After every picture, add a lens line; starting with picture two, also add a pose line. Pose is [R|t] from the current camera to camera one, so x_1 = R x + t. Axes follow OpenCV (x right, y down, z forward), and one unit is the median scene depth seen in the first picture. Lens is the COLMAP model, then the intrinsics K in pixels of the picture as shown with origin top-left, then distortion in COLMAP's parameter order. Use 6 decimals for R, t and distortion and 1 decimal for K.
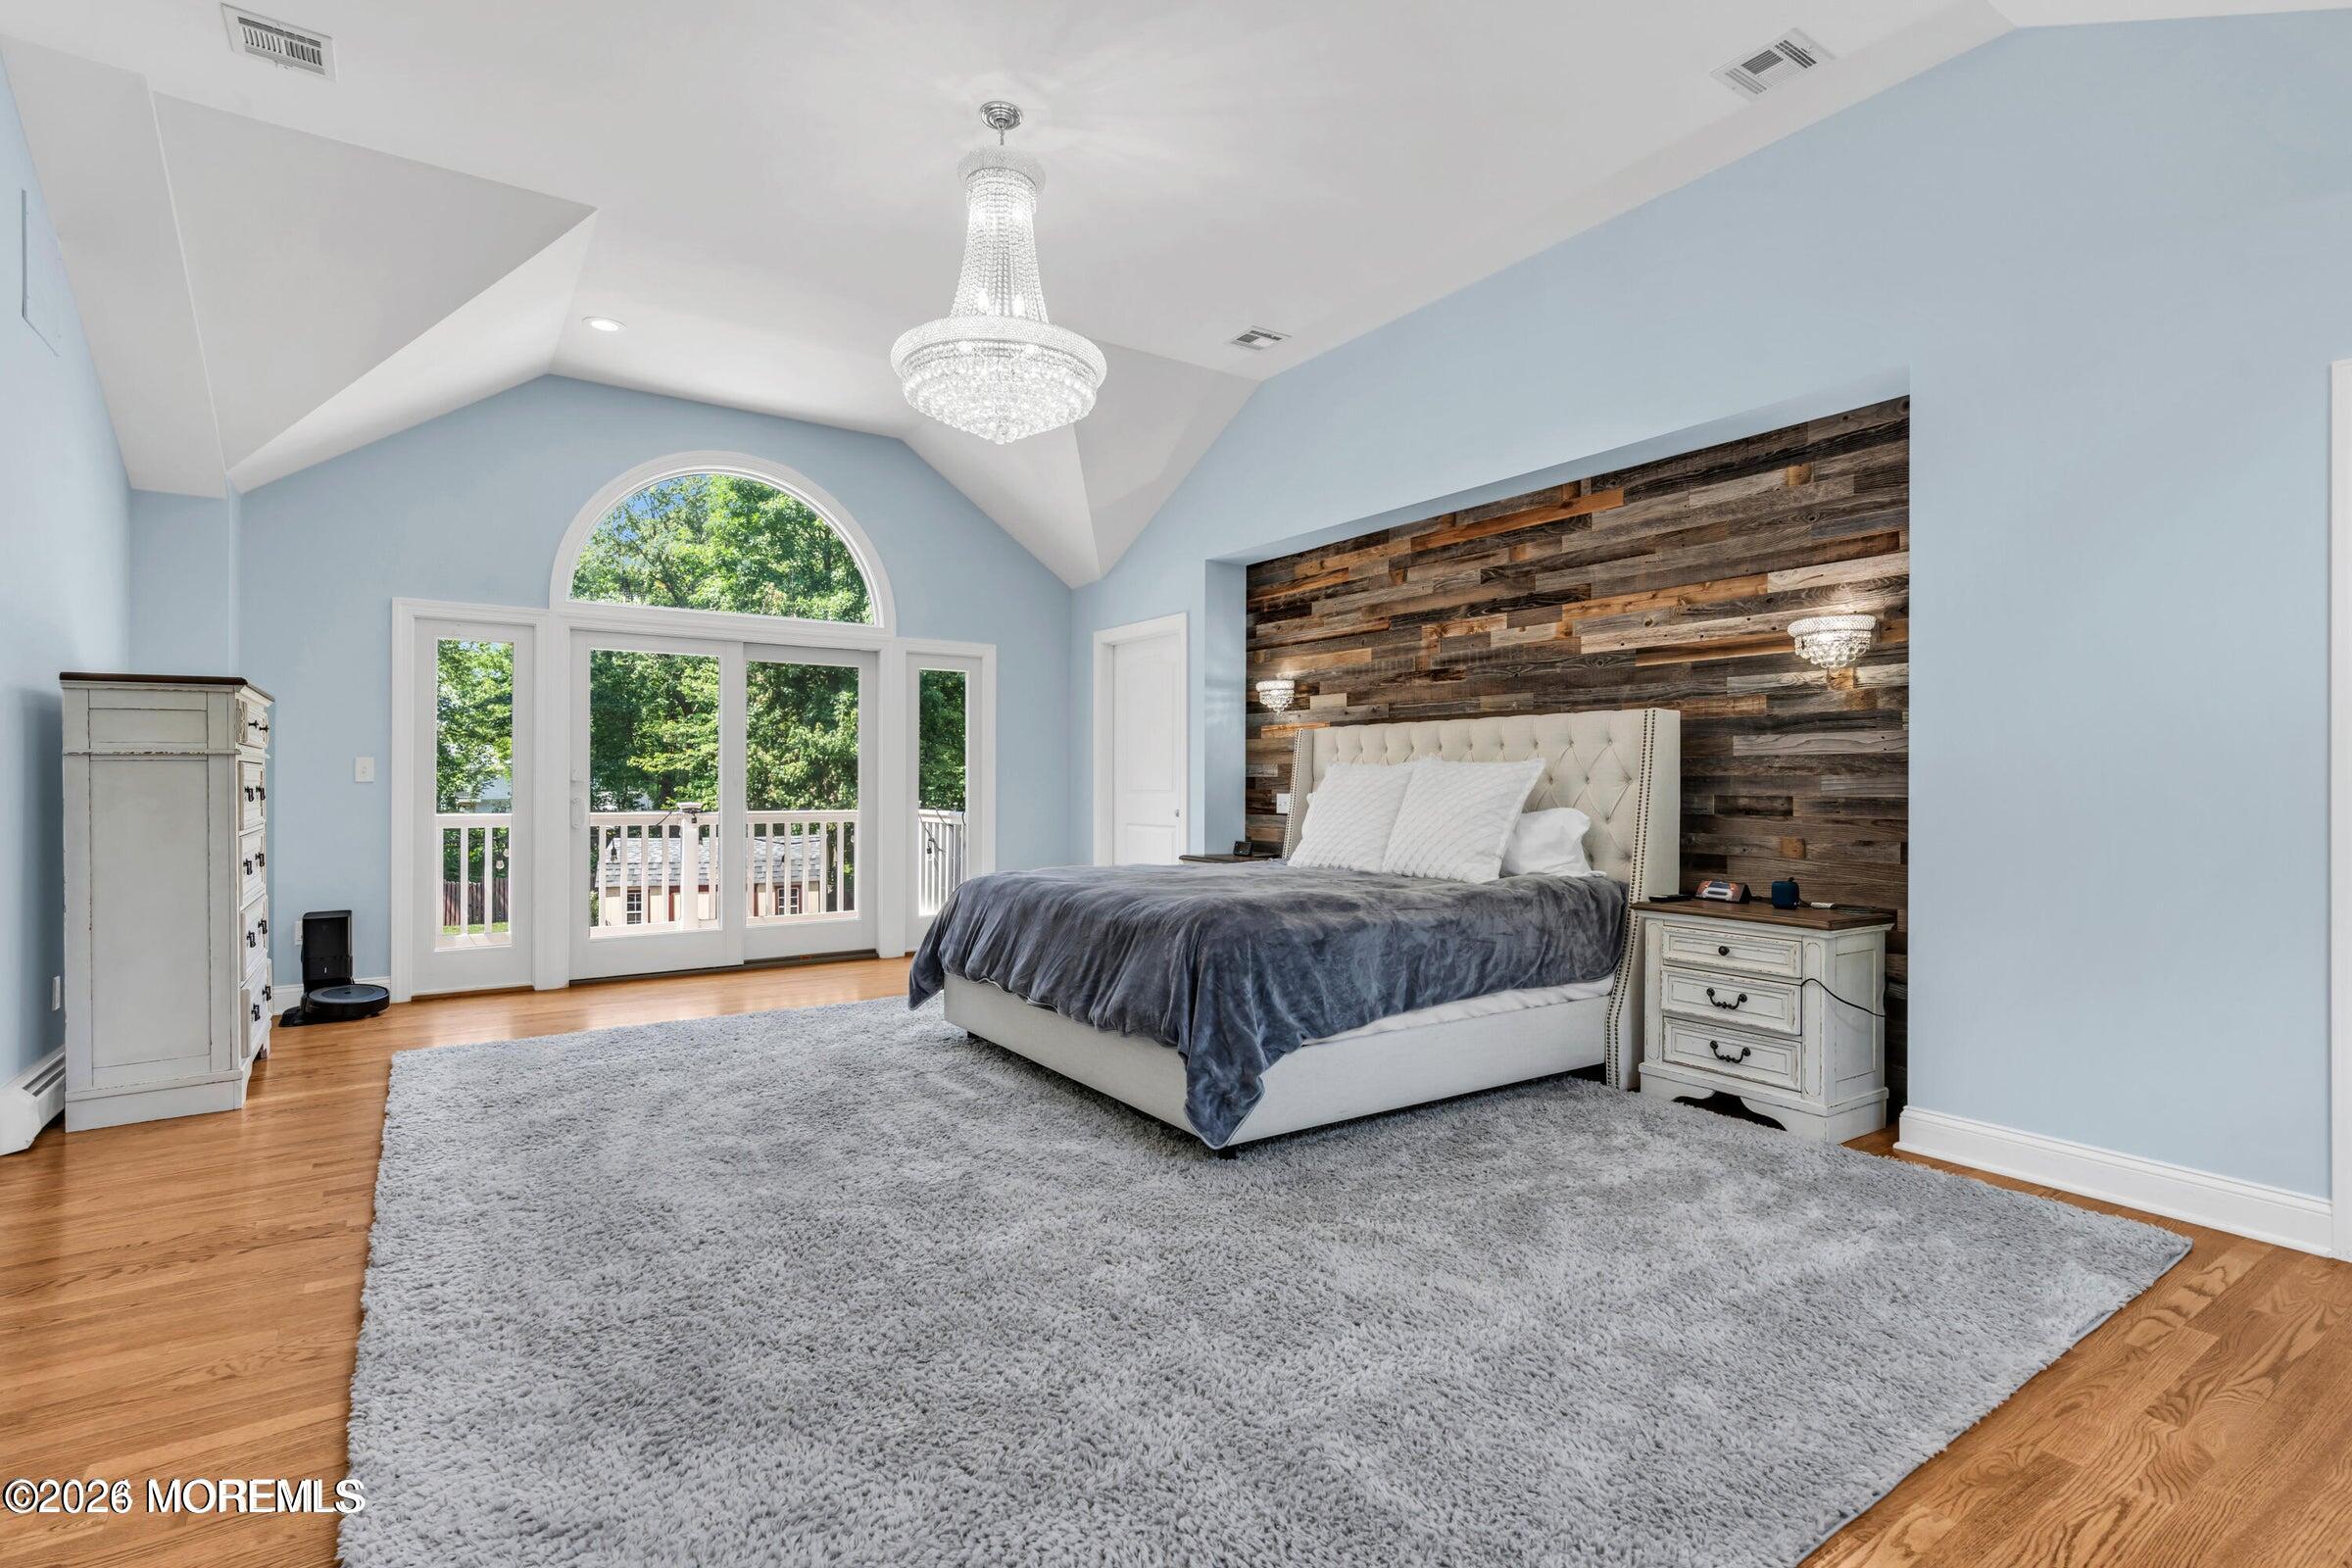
lens RADIAL K [[1120.4, 0, 1186.2], [0, 1120.4, 776.3], [0, 0, 1]] dist [-0.003174, 0.004427]
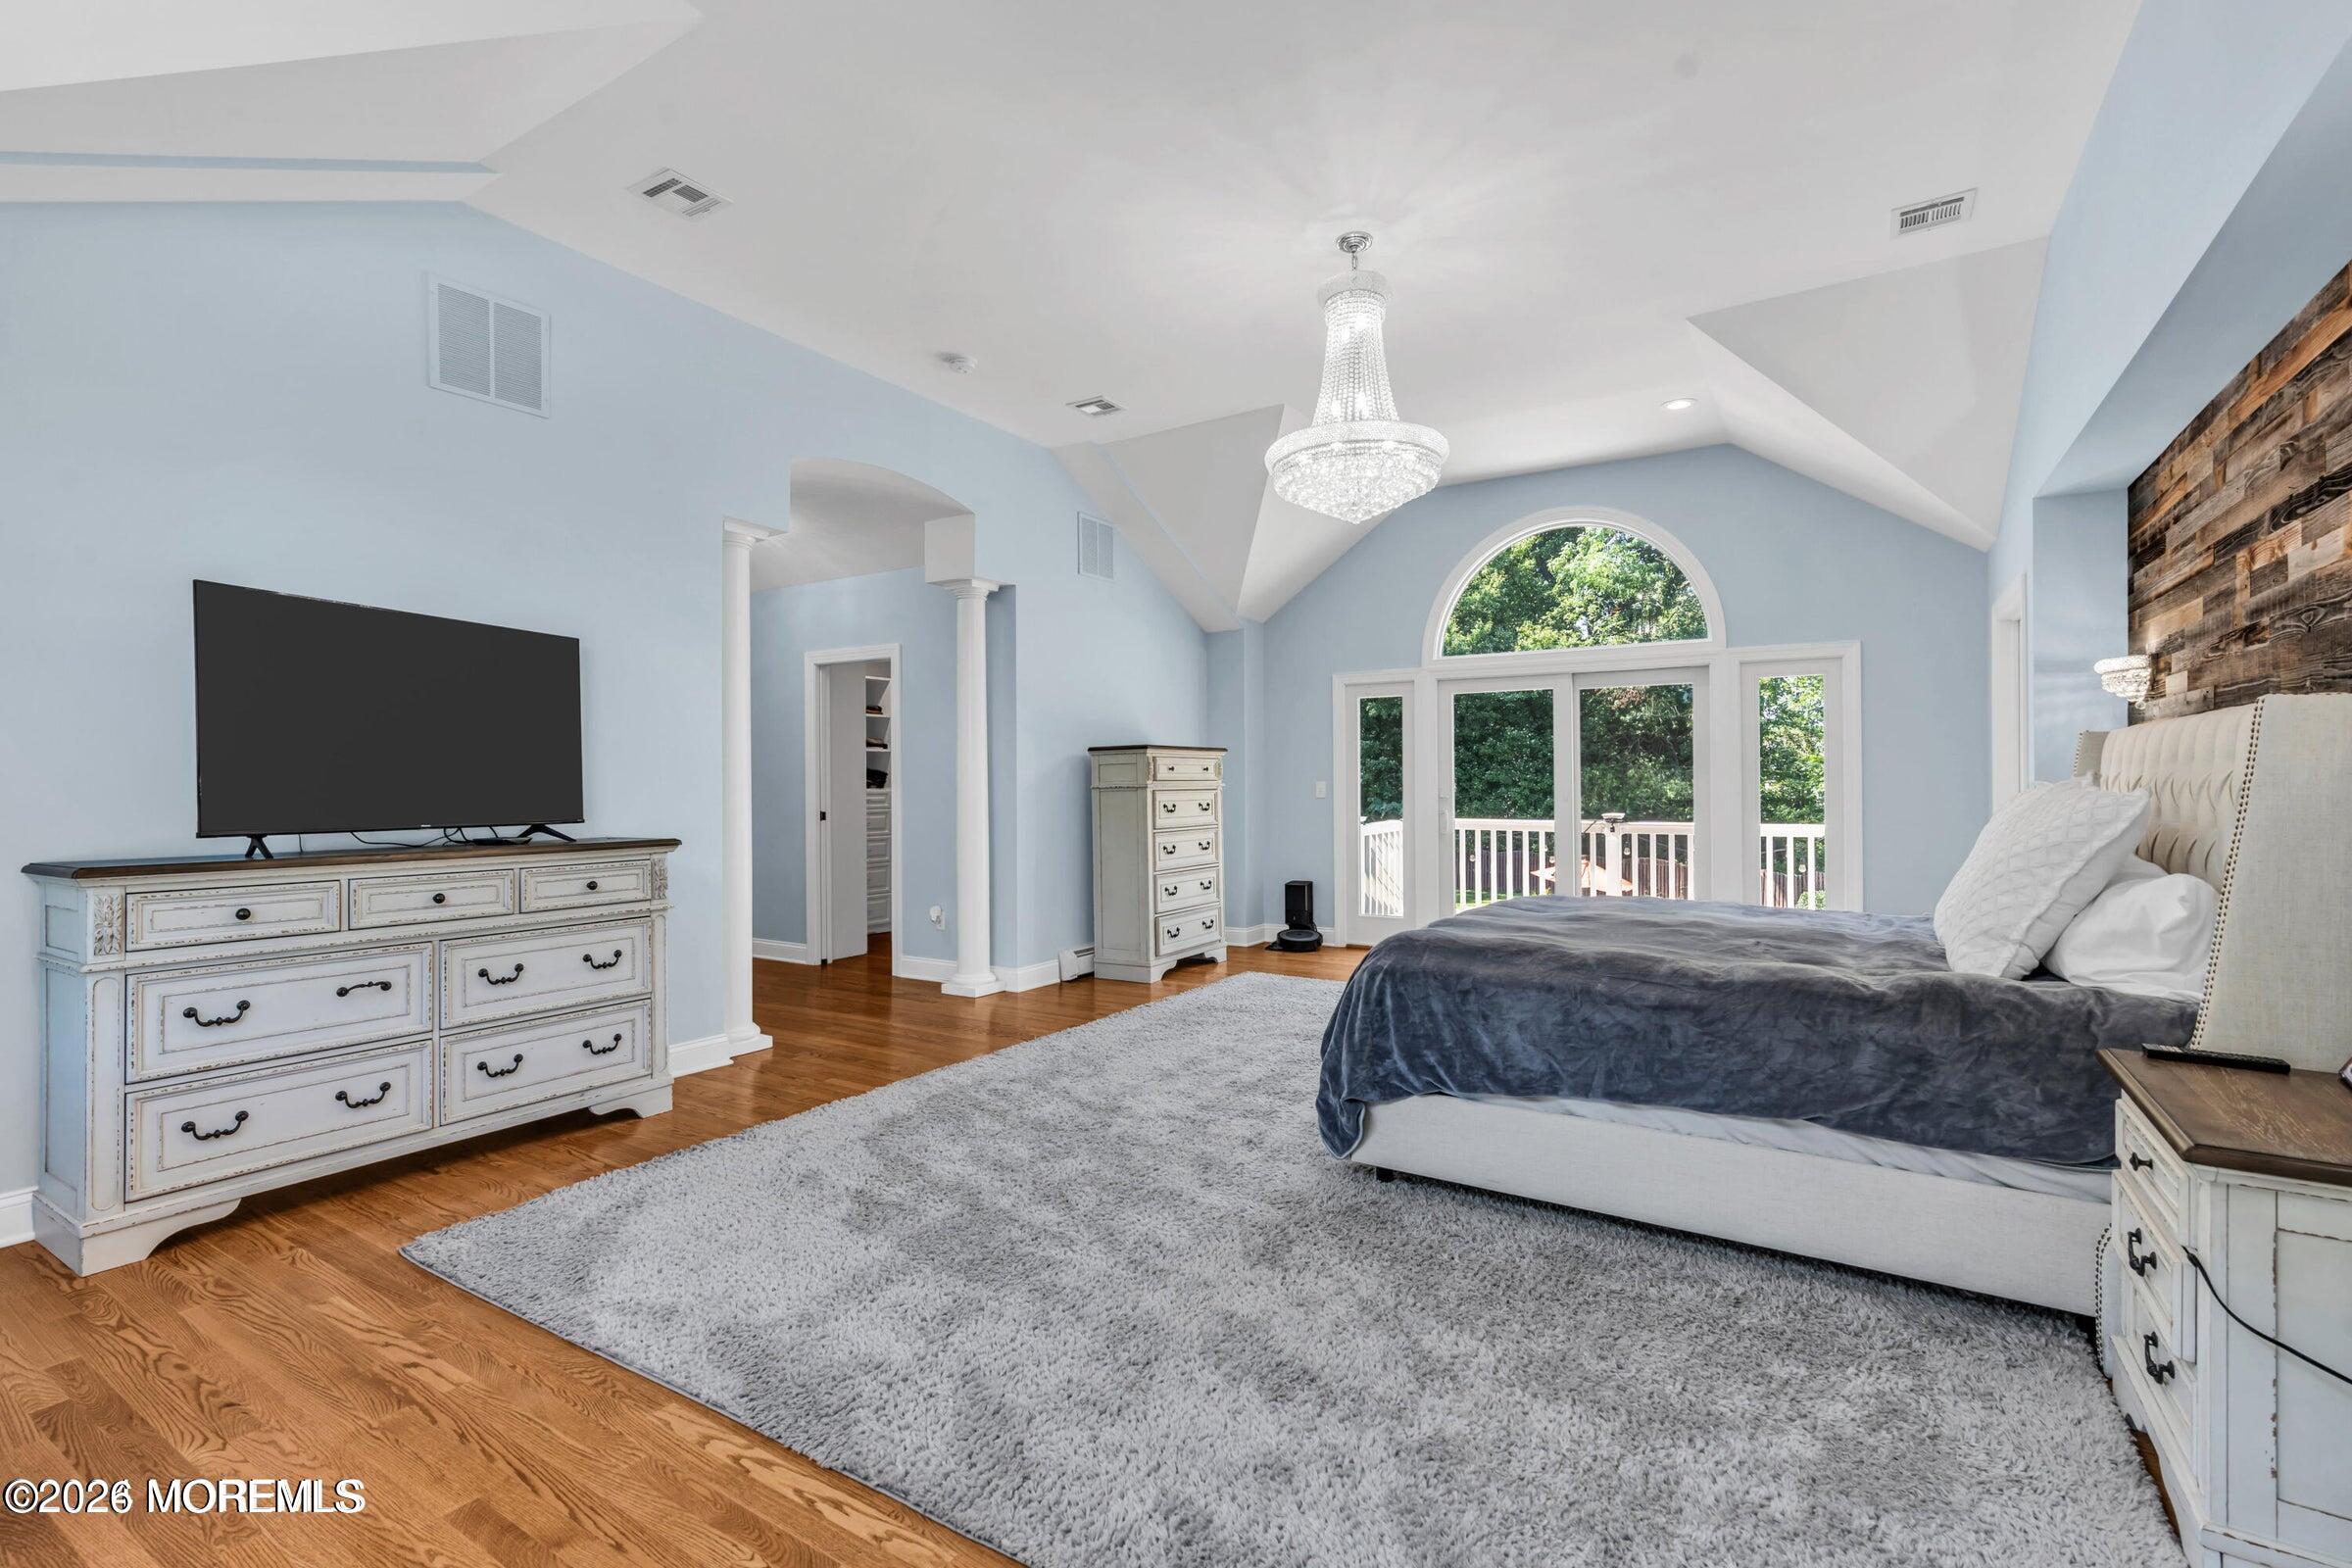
lens RADIAL K [[1063.9, 0, 1168.1], [0, 1063.9, 782.4], [0, 0, 1]] dist [-0.006574, 0.001946]
pose [[0.381375, -0.002482, -0.924417, 0.568367], [0.010582, 0.999943, 0.001680, -0.021818], [0.924360, -0.010423, 0.381380, 0.284808]]
